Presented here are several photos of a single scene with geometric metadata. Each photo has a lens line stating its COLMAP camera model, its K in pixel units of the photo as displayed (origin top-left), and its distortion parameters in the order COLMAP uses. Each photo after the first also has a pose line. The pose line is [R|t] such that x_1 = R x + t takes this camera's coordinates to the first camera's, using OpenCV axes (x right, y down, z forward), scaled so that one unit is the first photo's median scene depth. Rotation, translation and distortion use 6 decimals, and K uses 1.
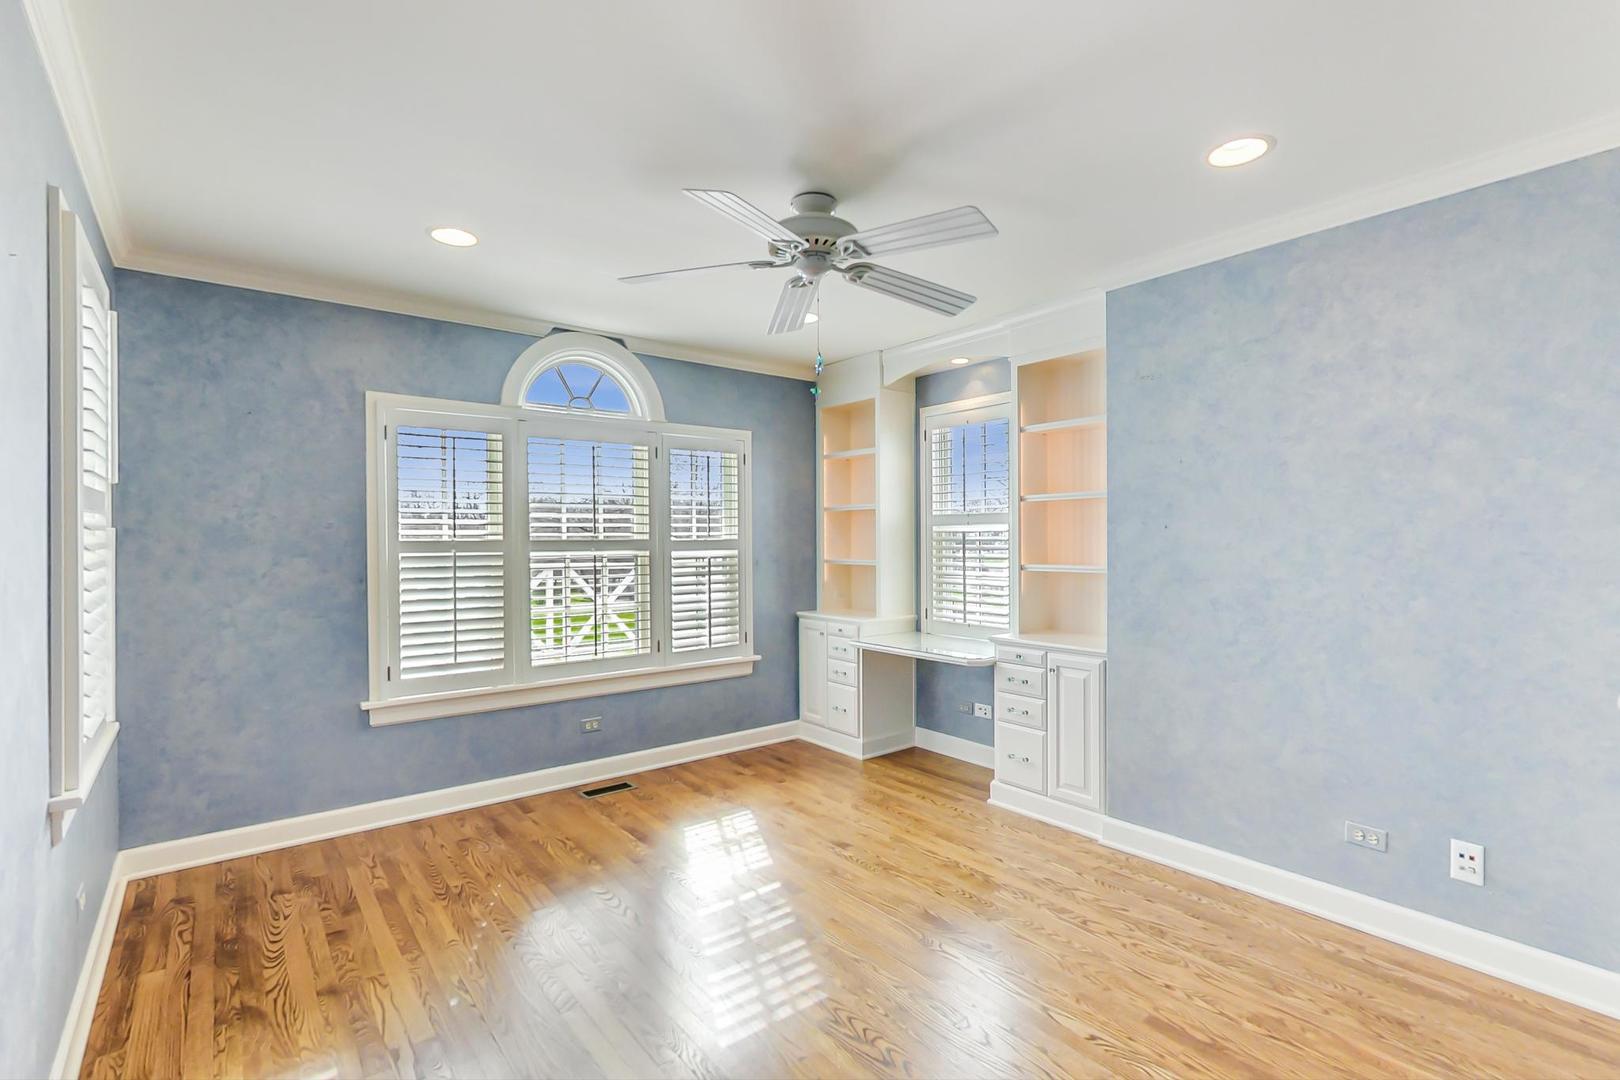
lens RADIAL K [[740.3, 0, 806.0], [0, 740.3, 548.9], [0, 0, 1]] dist [0.004742, 0.000157]
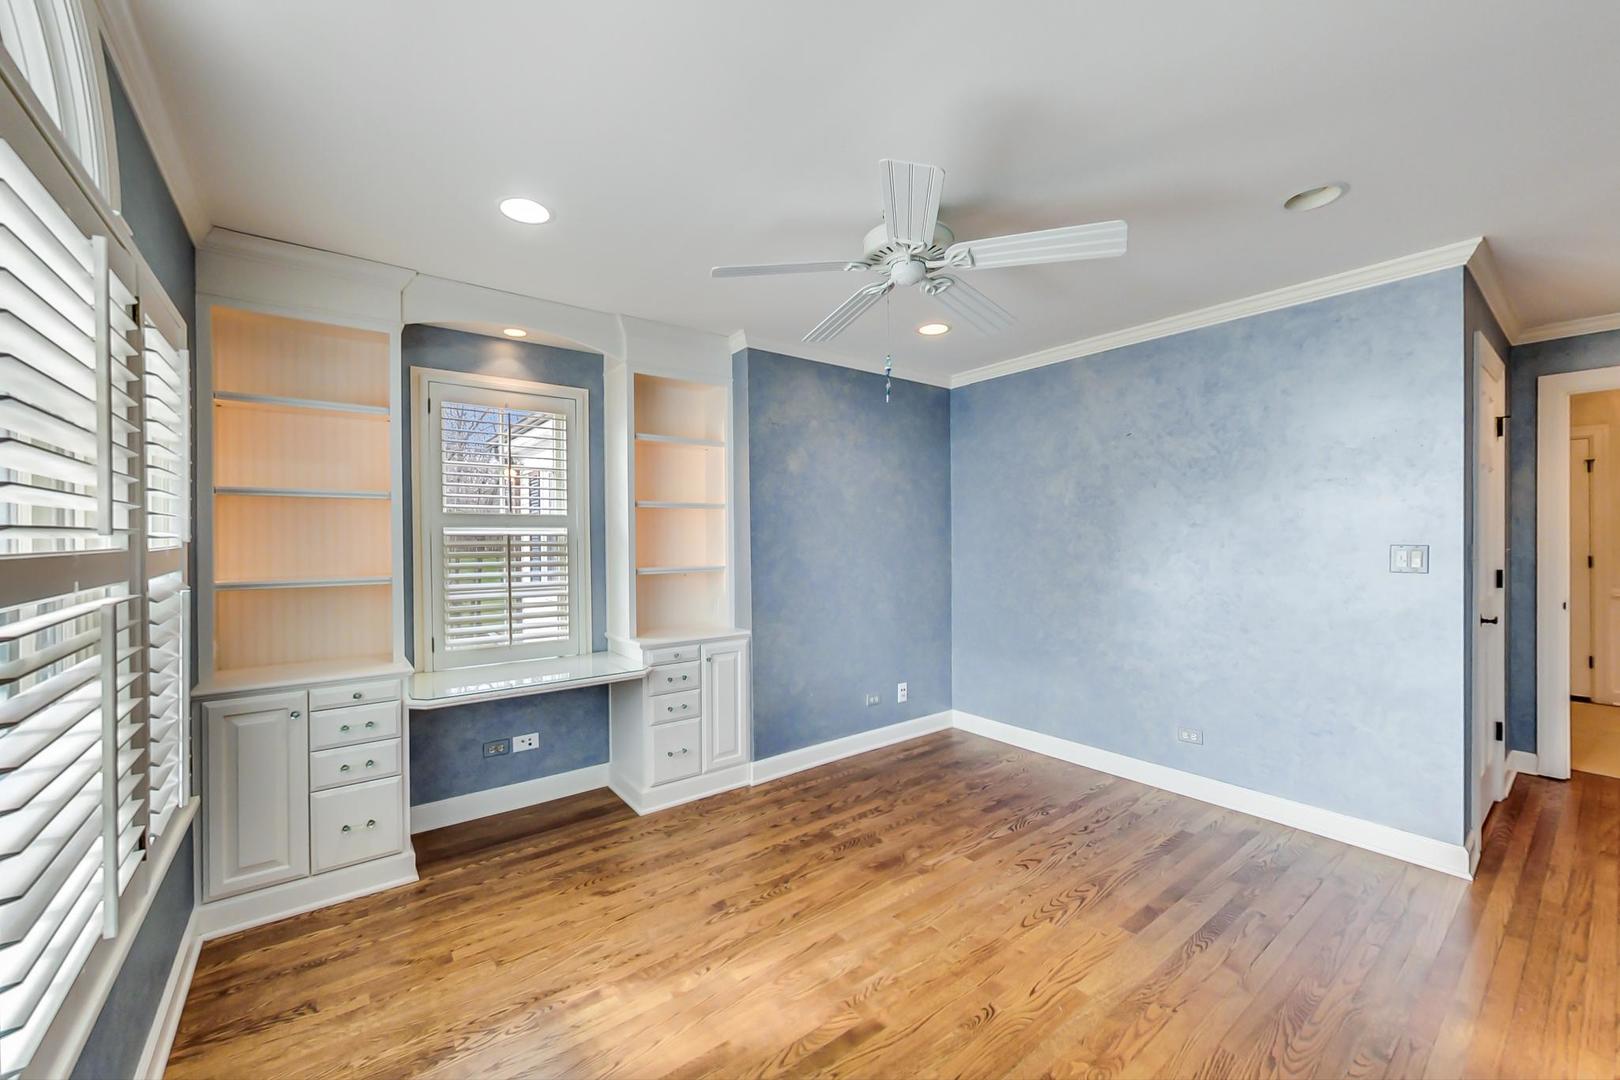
lens RADIAL K [[633.1, 0, 807.5], [0, 633.1, 542.6], [0, 0, 1]] dist [0.002071, 0.000667]
pose [[0.007451, 0.000379, 0.999972, -0.607719], [0.019549, 0.999809, -0.000525, -0.010839], [-0.999781, 0.019552, 0.007443, 0.802617]]
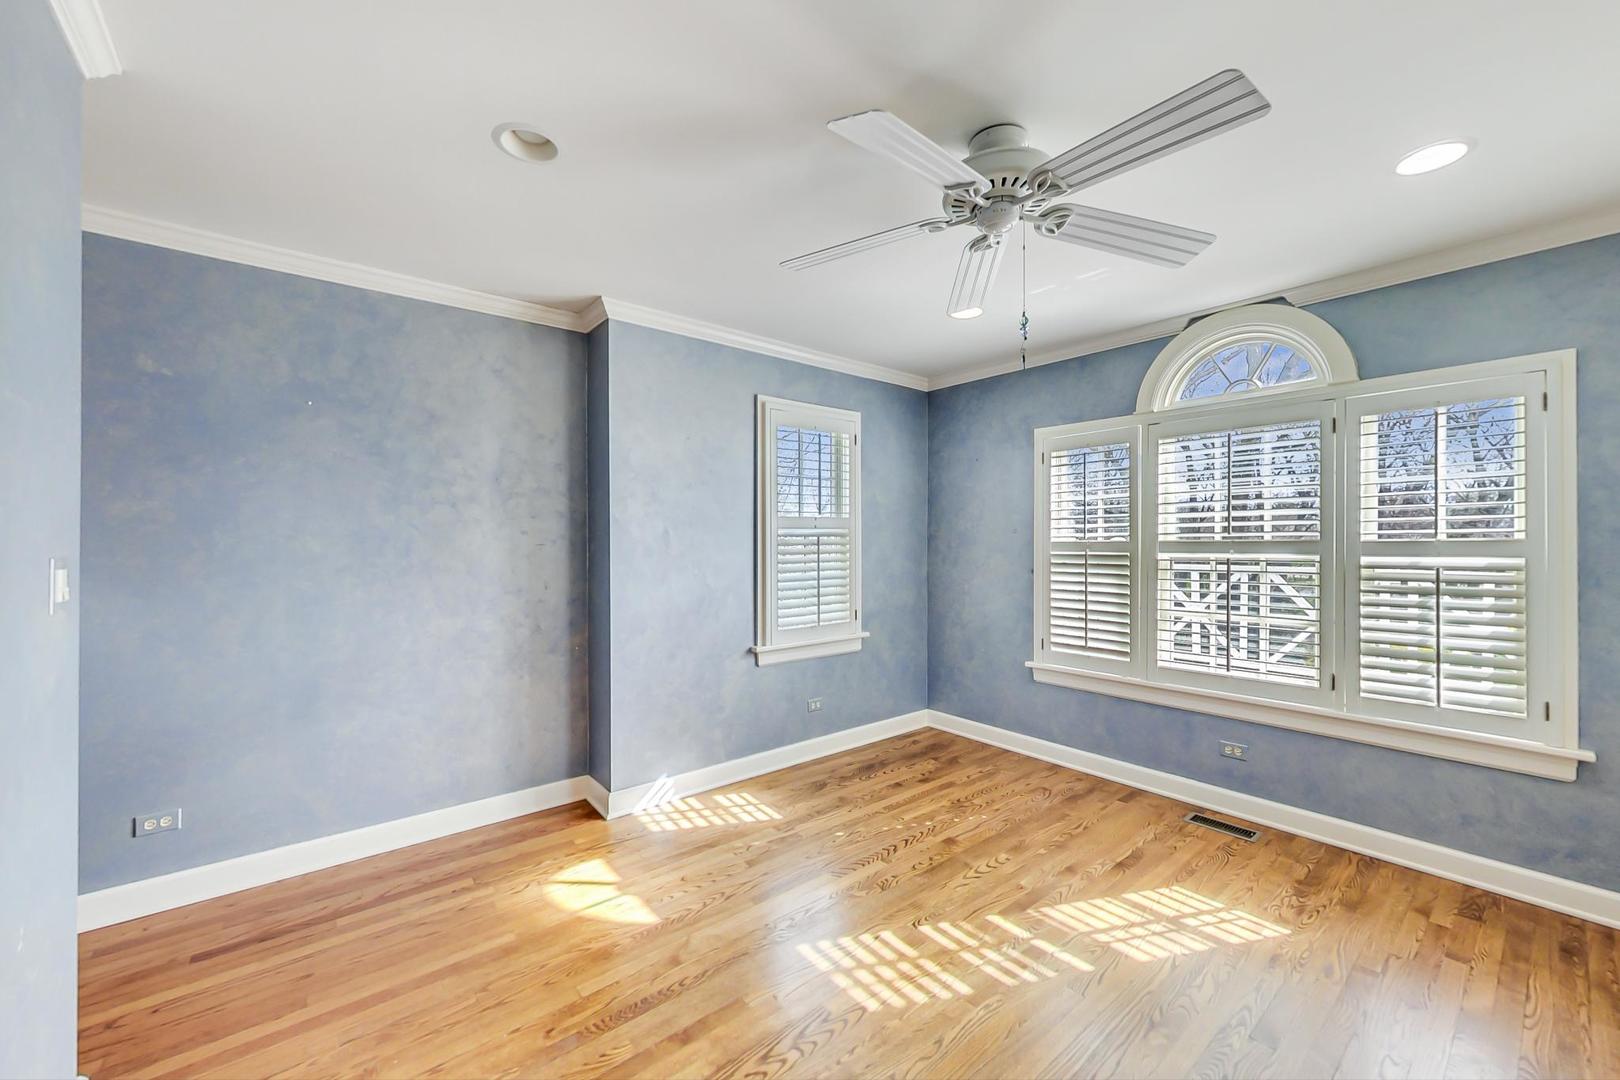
lens RADIAL K [[633.1, 0, 804.5], [0, 633.1, 537.7], [0, 0, 1]] dist [0.002071, 0.000667]
pose [[0.010539, -0.002016, -0.999942, 0.525614], [-0.009569, 0.999952, -0.002117, -0.010581], [0.999899, 0.009591, 0.010519, 0.546786]]
